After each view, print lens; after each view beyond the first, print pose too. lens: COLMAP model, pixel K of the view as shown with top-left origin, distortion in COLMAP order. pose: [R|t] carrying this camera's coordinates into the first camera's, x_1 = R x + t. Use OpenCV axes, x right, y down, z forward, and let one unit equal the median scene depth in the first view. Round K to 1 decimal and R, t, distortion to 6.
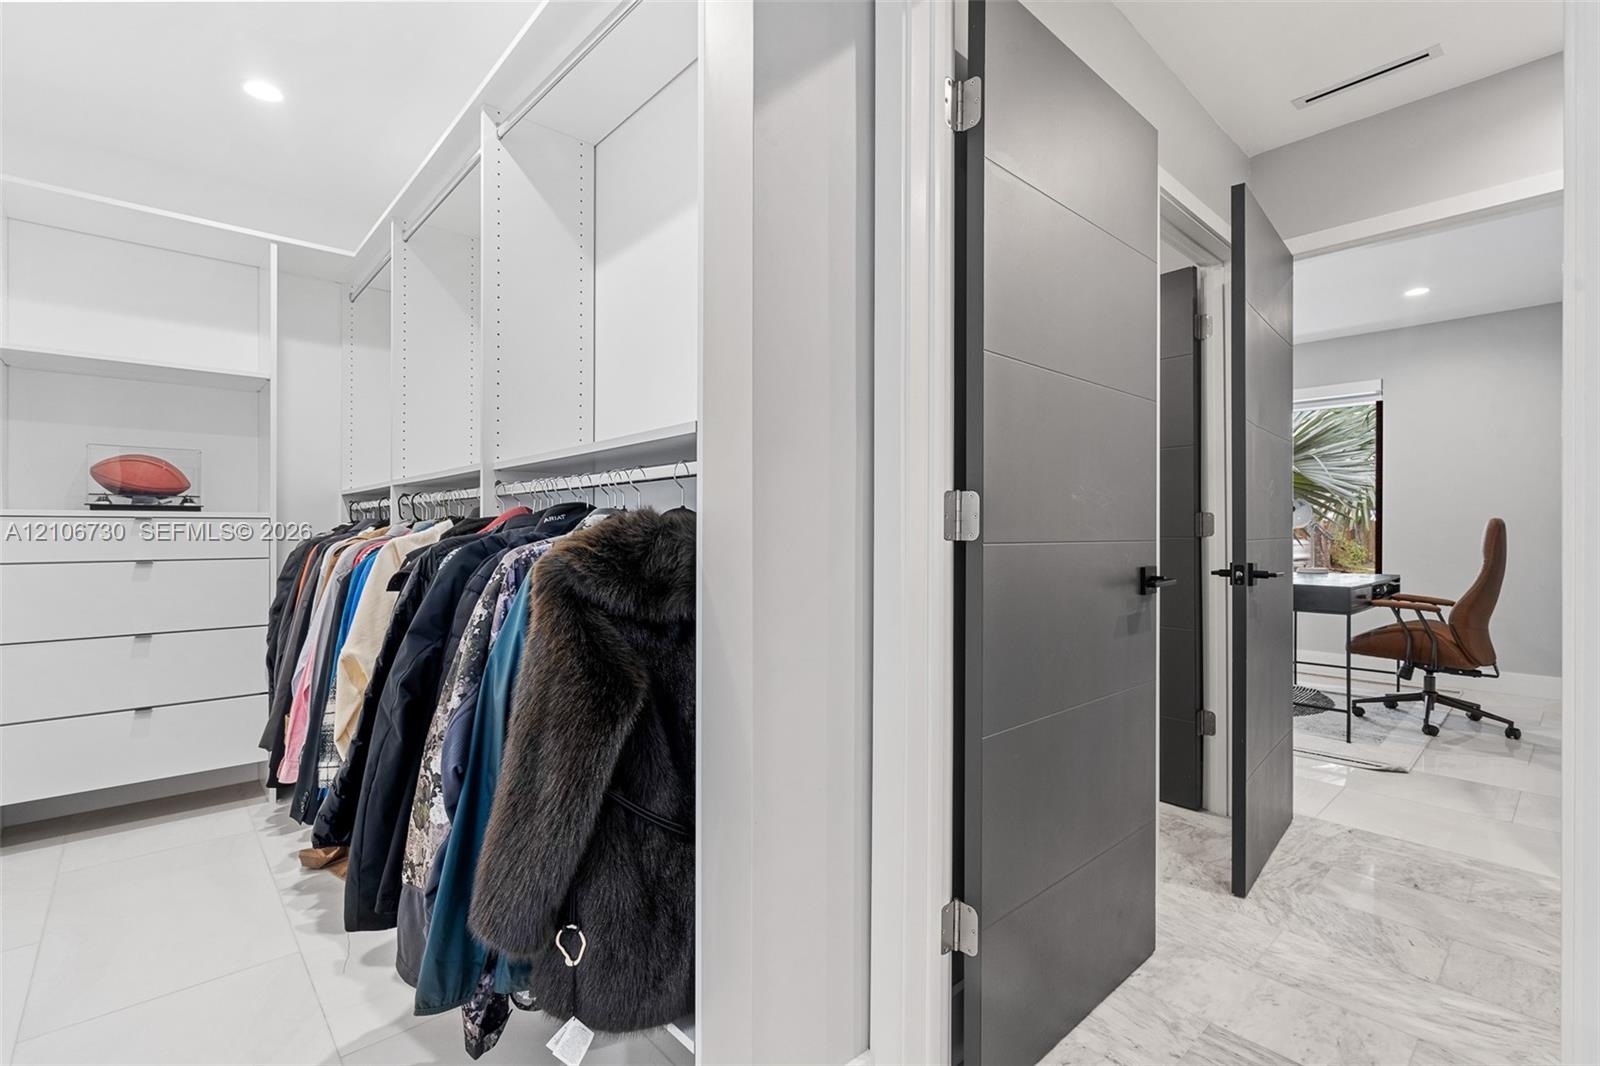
lens RADIAL K [[727.9, 0, 800.5], [0, 727.9, 529.9], [0, 0, 1]] dist [0.000681, 0.000219]
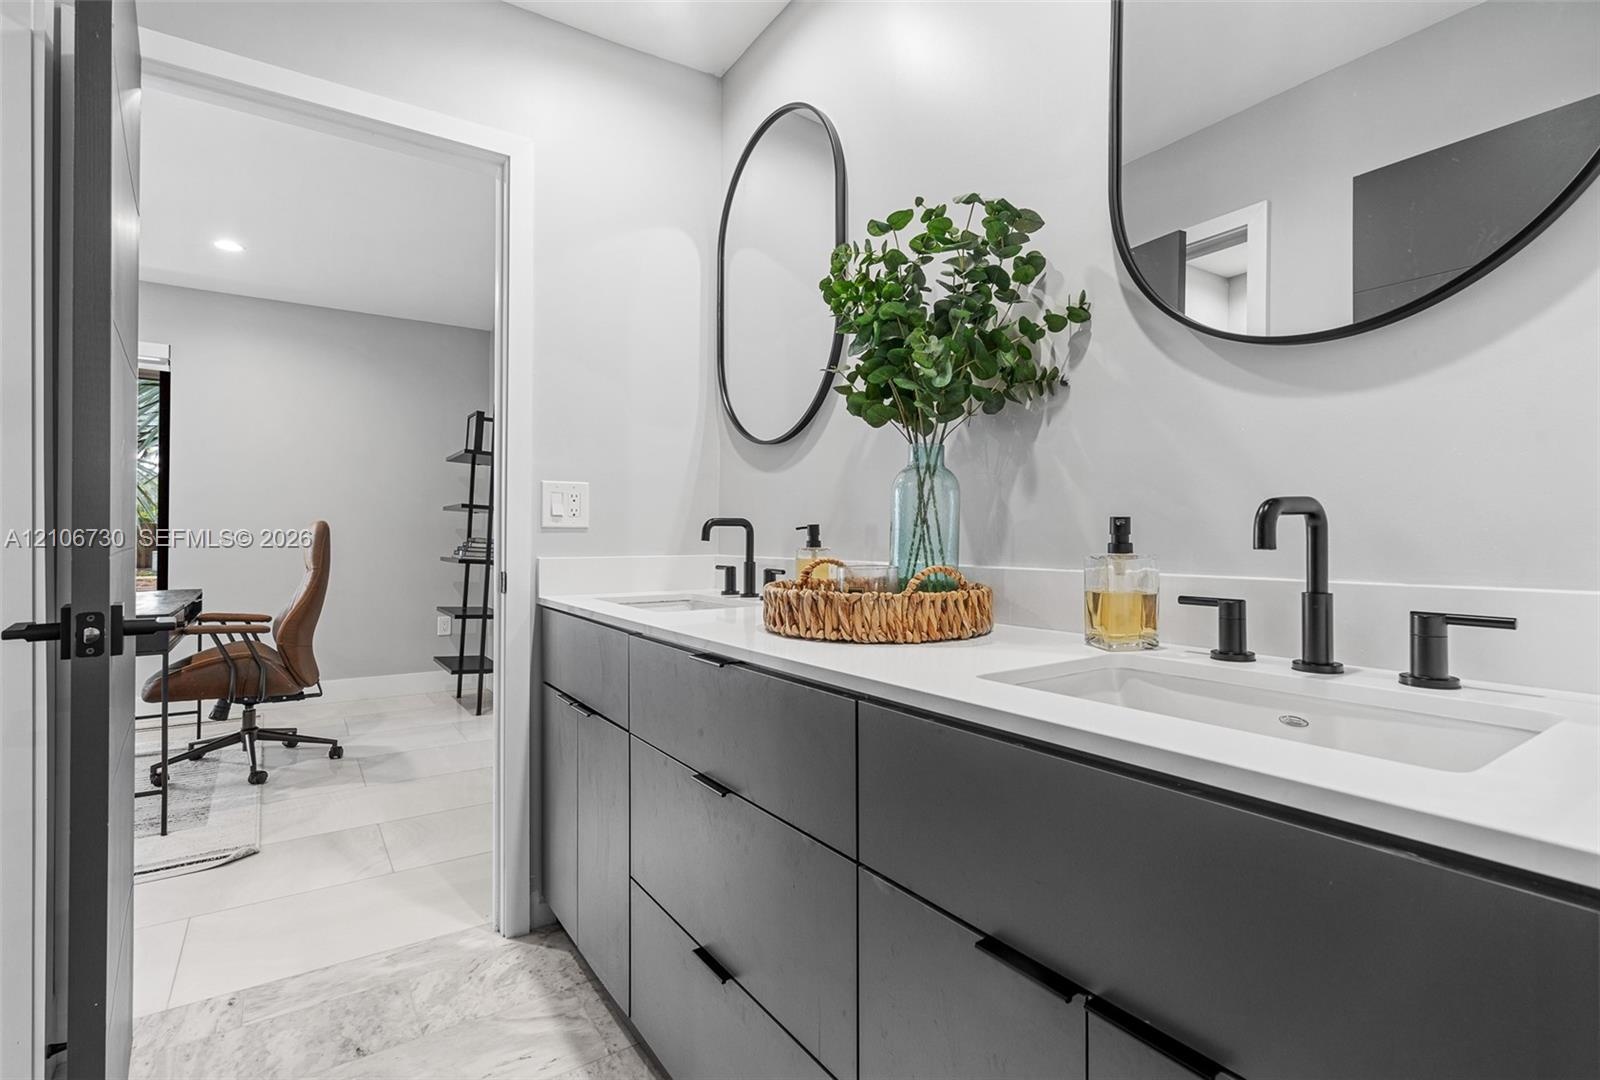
lens RADIAL K [[740.4, 0, 793.0], [0, 740.4, 533.2], [0, 0, 1]] dist [0.005159, 0.000437]
pose [[0.138211, 0.002071, 0.990401, 0.118977], [-0.001580, 0.999997, -0.001871, -0.000025], [-0.990402, -0.001306, 0.138214, 0.289719]]
